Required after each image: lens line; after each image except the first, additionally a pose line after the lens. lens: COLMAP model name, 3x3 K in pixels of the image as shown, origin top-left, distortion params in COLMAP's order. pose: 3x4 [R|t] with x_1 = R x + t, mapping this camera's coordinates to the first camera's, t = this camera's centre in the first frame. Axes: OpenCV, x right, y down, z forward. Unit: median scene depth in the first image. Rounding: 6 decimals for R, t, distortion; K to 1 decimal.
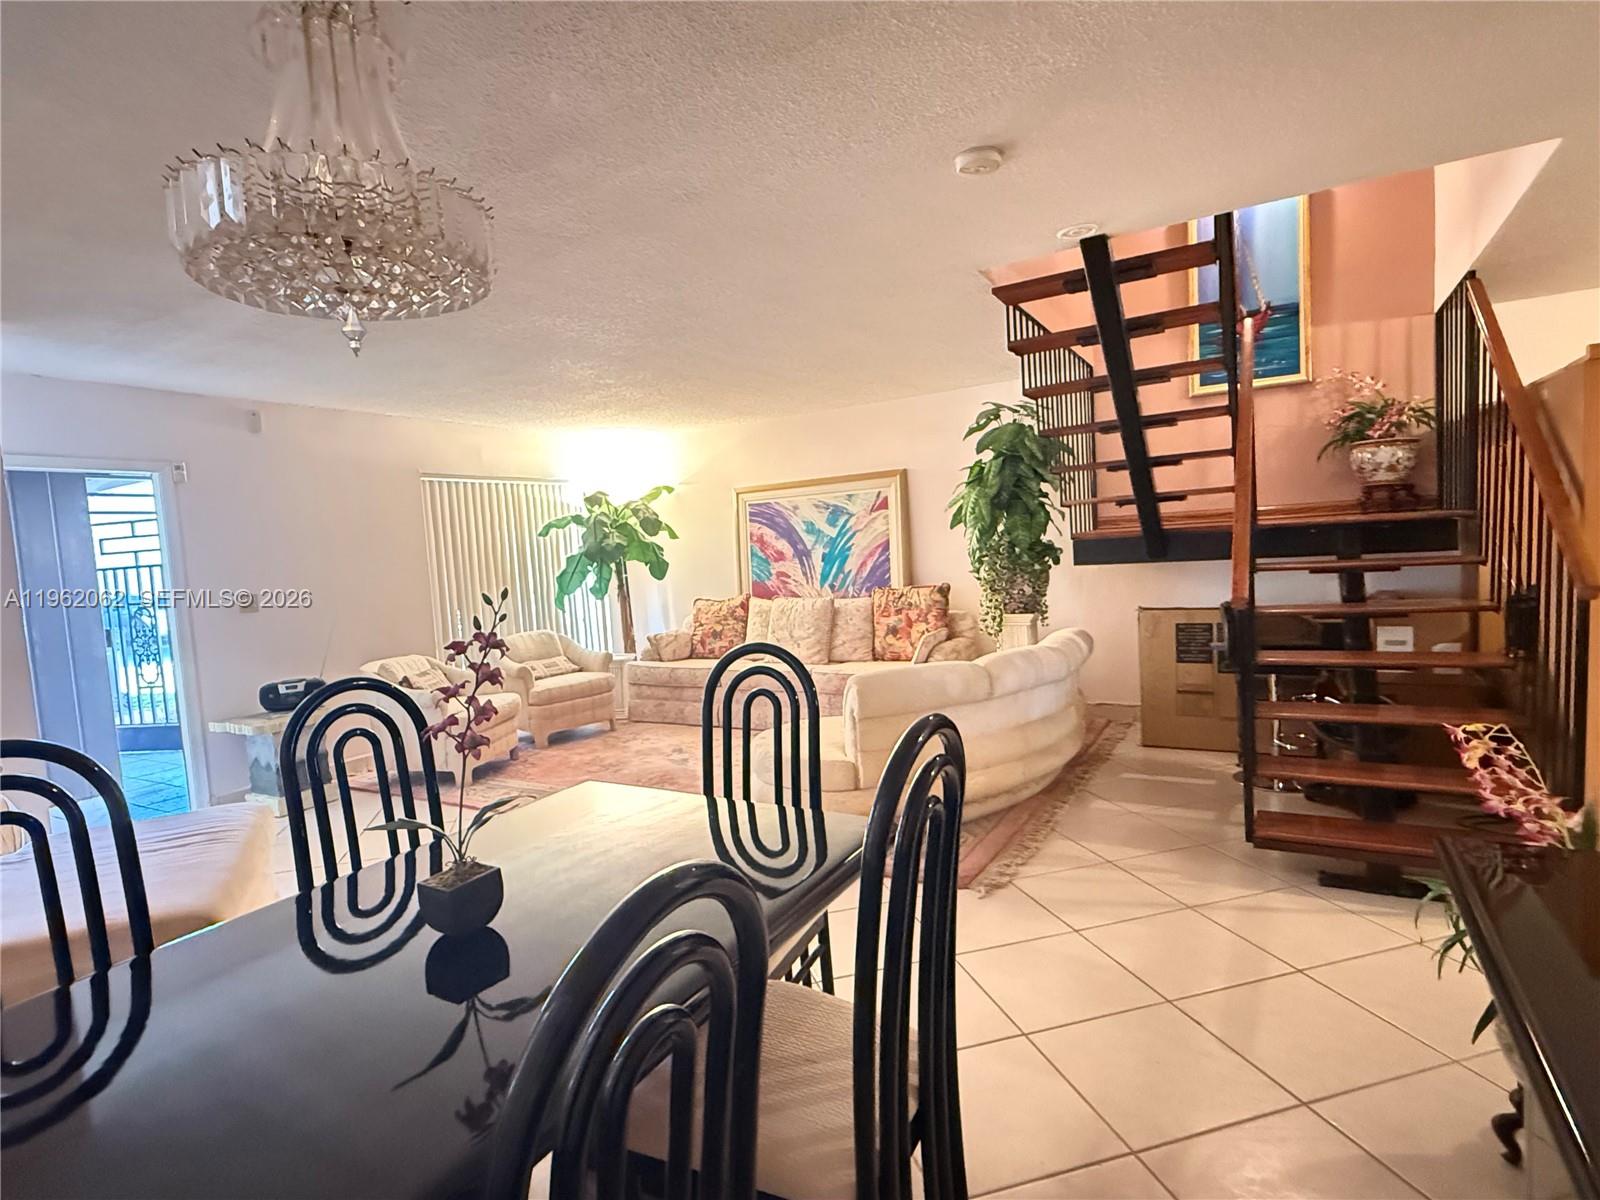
lens RADIAL K [[845.2, 0, 800.0], [0, 845.2, 600.0], [0, 0, 1]] dist [0.000097, -0.000116]
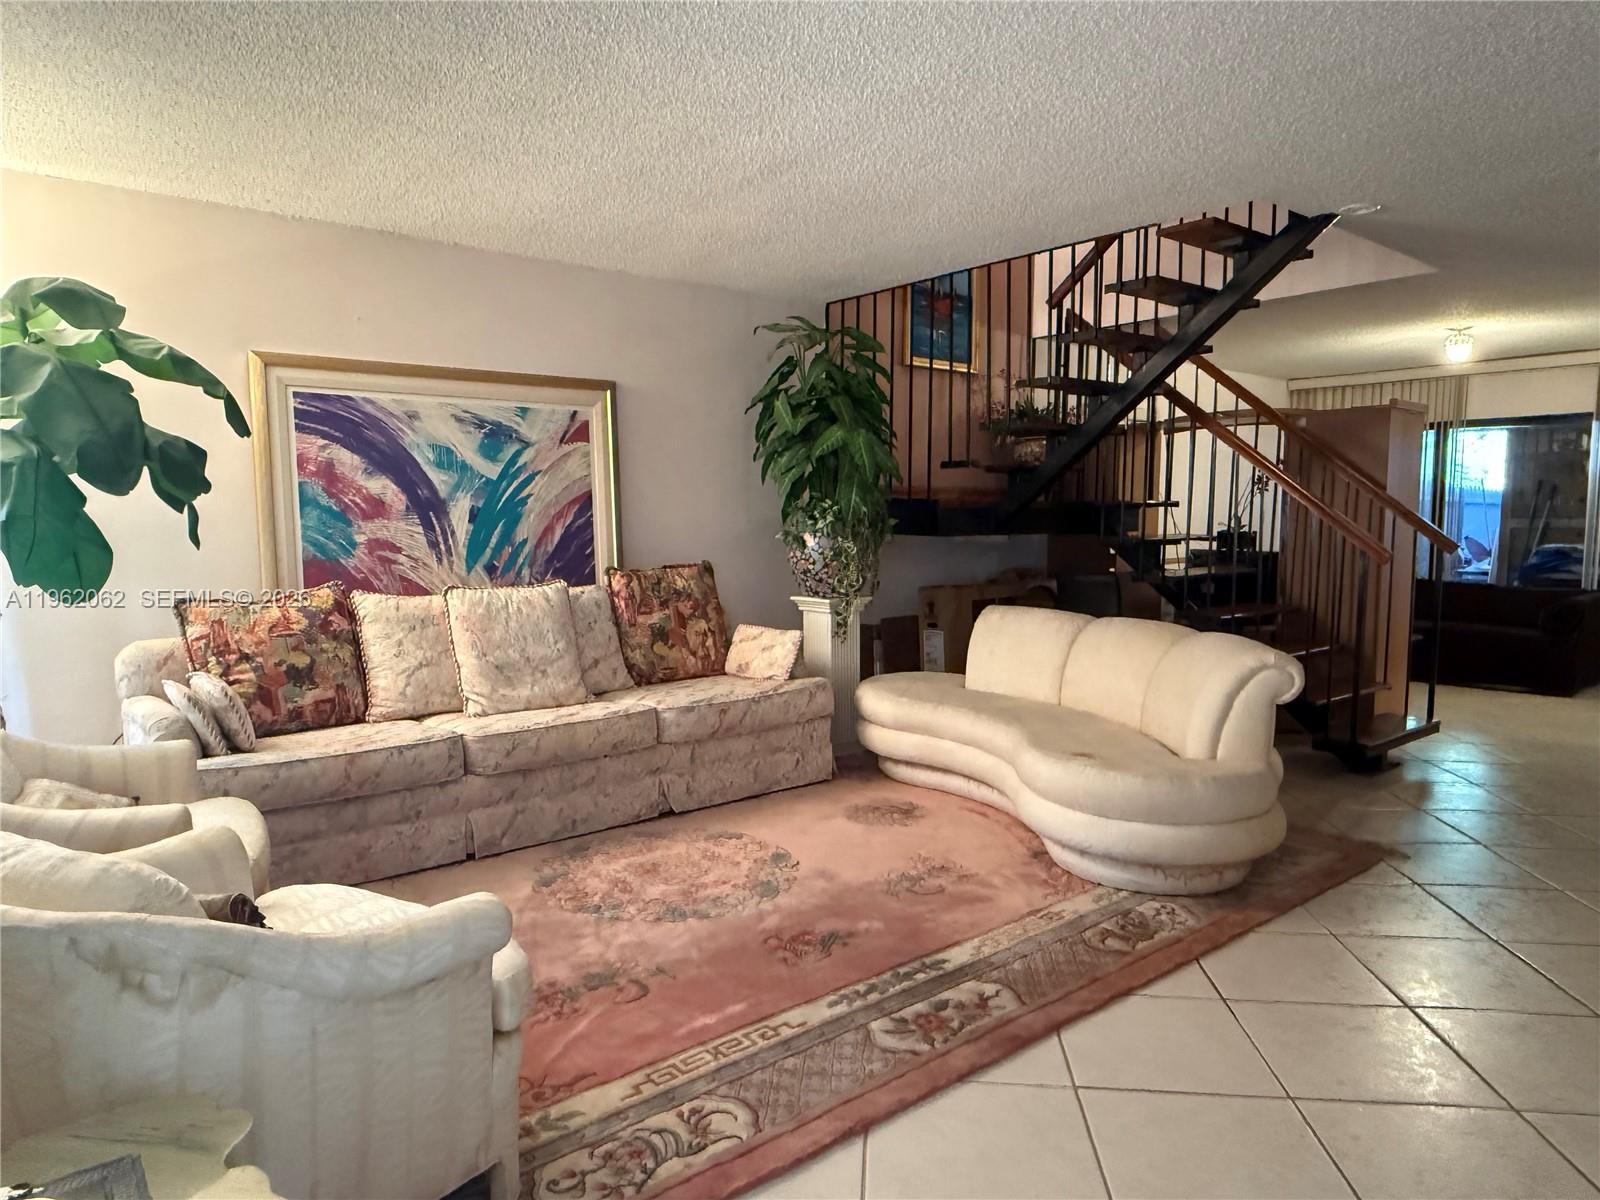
lens RADIAL K [[1013.9, 0, 800.0], [0, 1013.9, 600.0], [0, 0, 1]] dist [-0.000100, 0.000080]
pose [[0.343353, -0.018136, 0.939031, -0.515310], [0.042988, 0.999069, 0.003577, 0.011011], [-0.938222, 0.039139, 0.343813, 0.581079]]
